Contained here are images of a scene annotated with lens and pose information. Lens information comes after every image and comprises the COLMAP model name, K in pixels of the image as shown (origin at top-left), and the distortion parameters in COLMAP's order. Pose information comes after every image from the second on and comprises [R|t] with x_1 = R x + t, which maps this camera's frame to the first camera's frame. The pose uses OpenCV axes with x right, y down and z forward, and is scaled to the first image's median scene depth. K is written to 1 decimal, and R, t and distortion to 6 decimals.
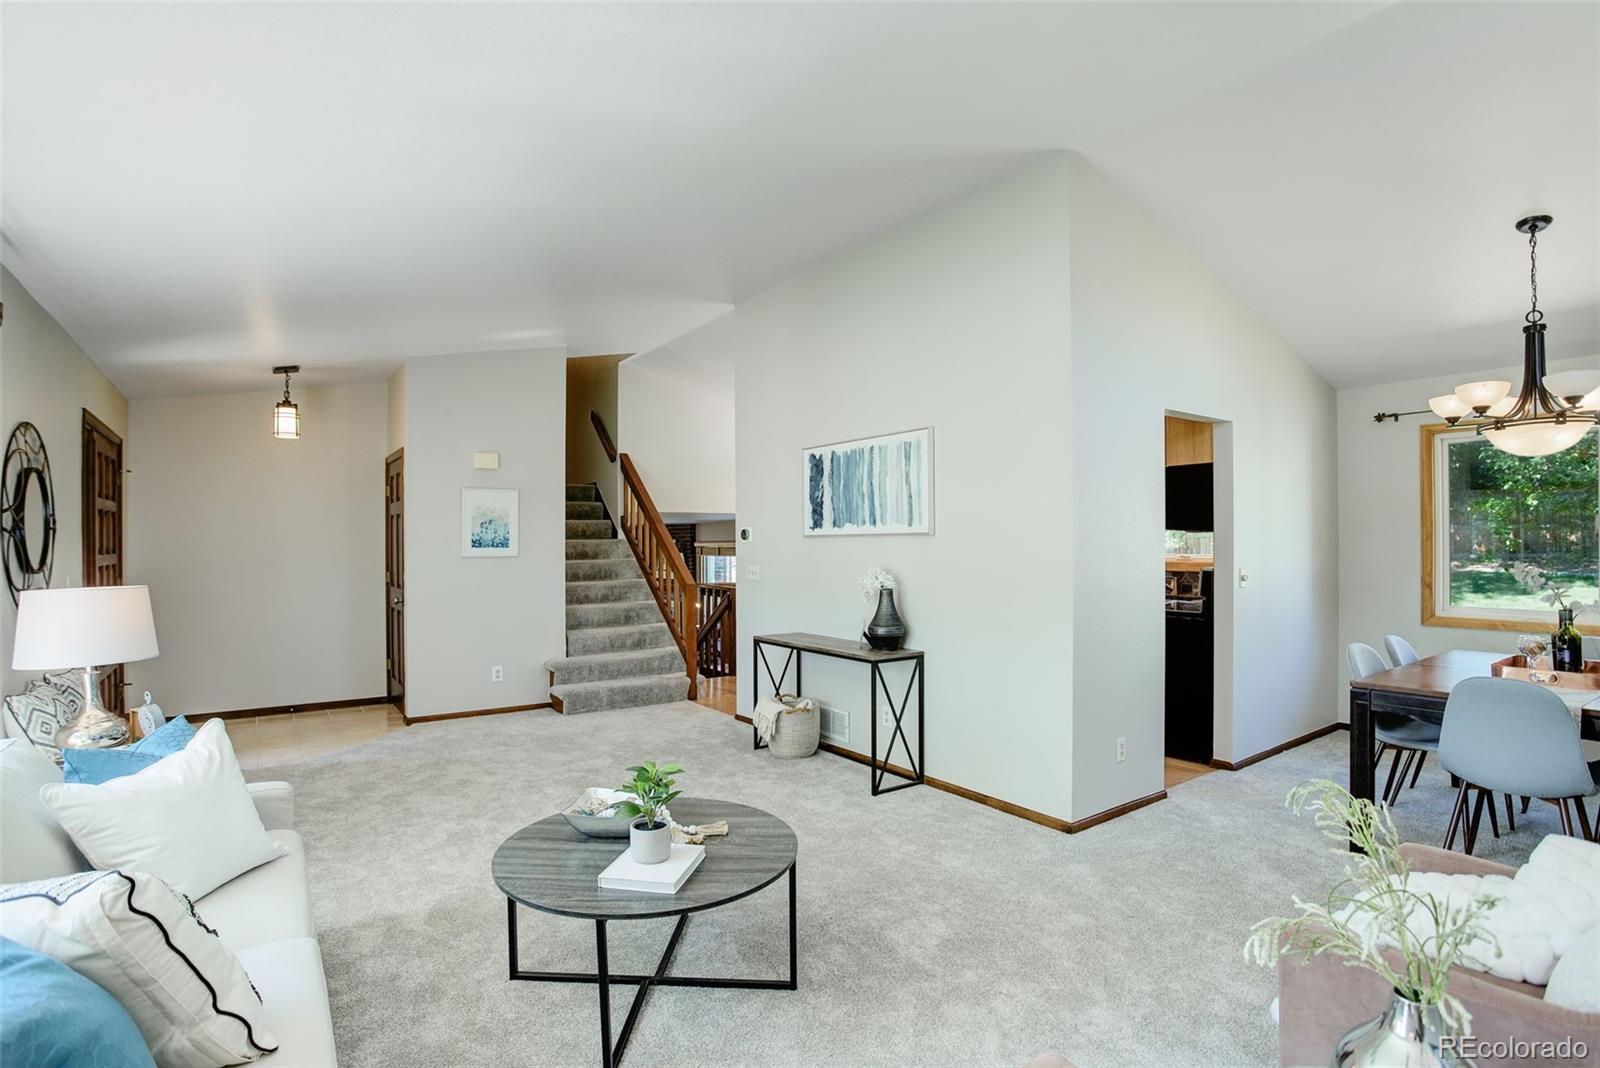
lens RADIAL K [[791.3, 0, 808.9], [0, 791.3, 542.6], [0, 0, 1]] dist [-0.061474, 0.027495]
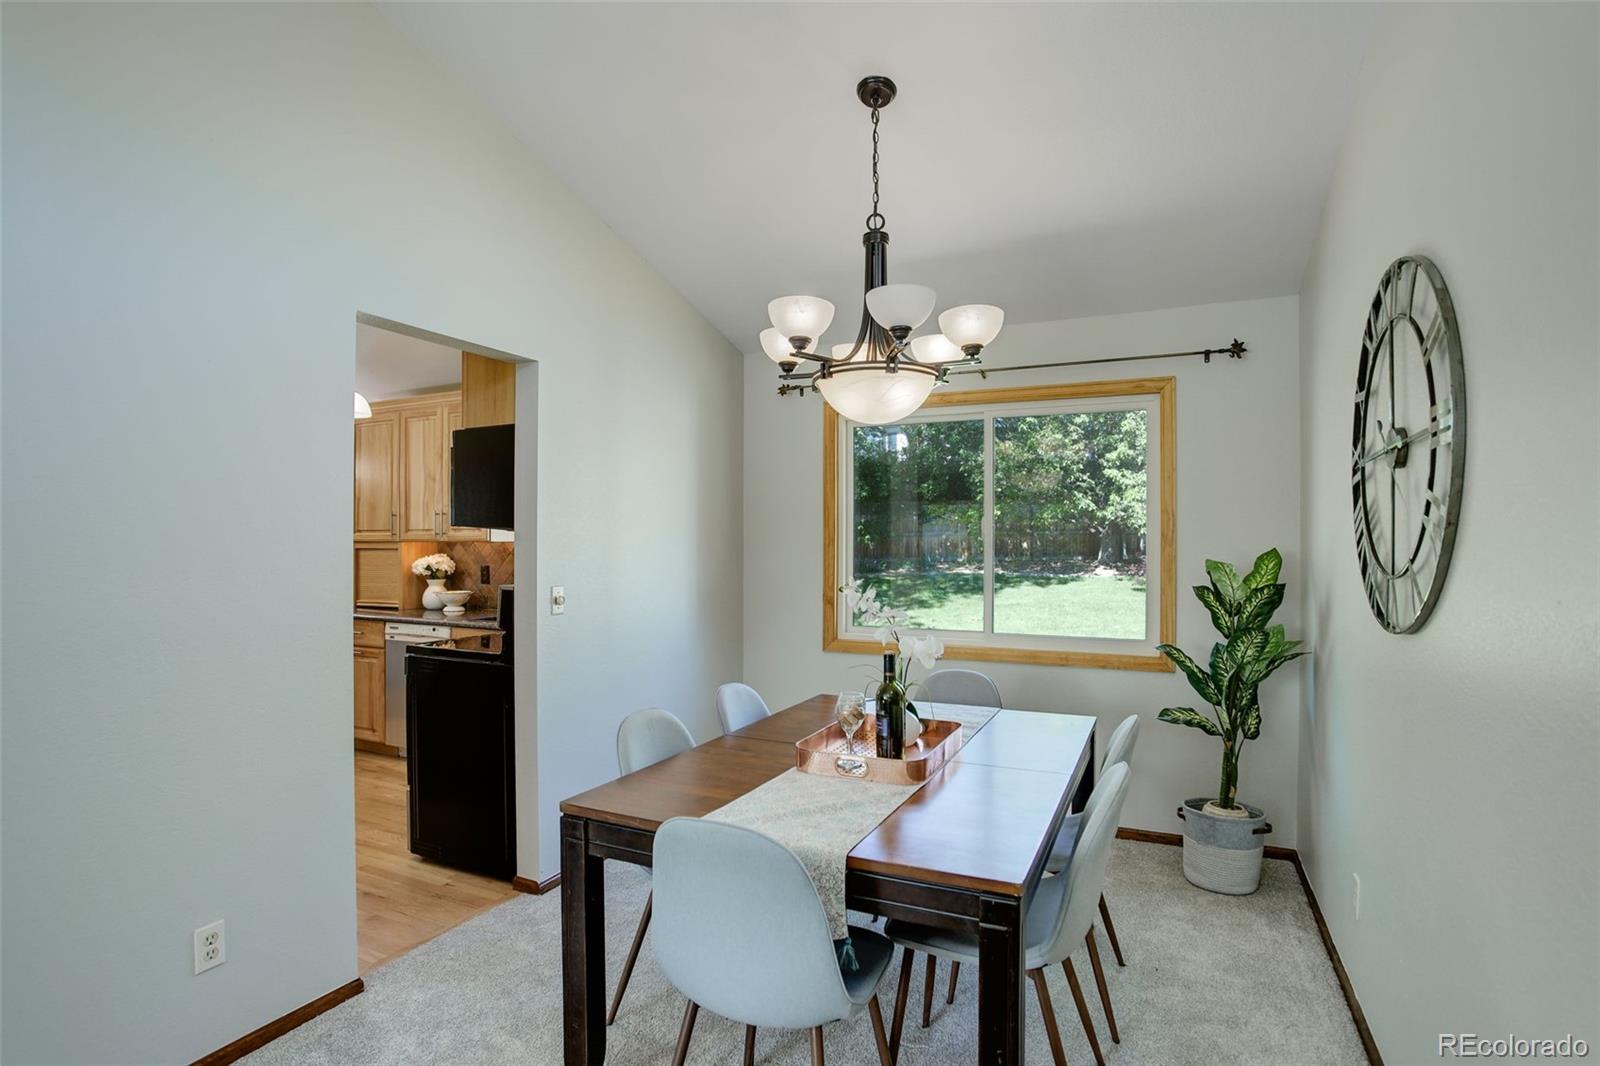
lens RADIAL K [[791.3, 0, 808.9], [0, 791.3, 541.6], [0, 0, 1]] dist [-0.061474, 0.027495]
pose [[0.878815, 0.009241, 0.477073, 0.422043], [-0.007421, 0.999956, -0.005698, -0.002085], [-0.477105, 0.001467, 0.878845, 0.306298]]
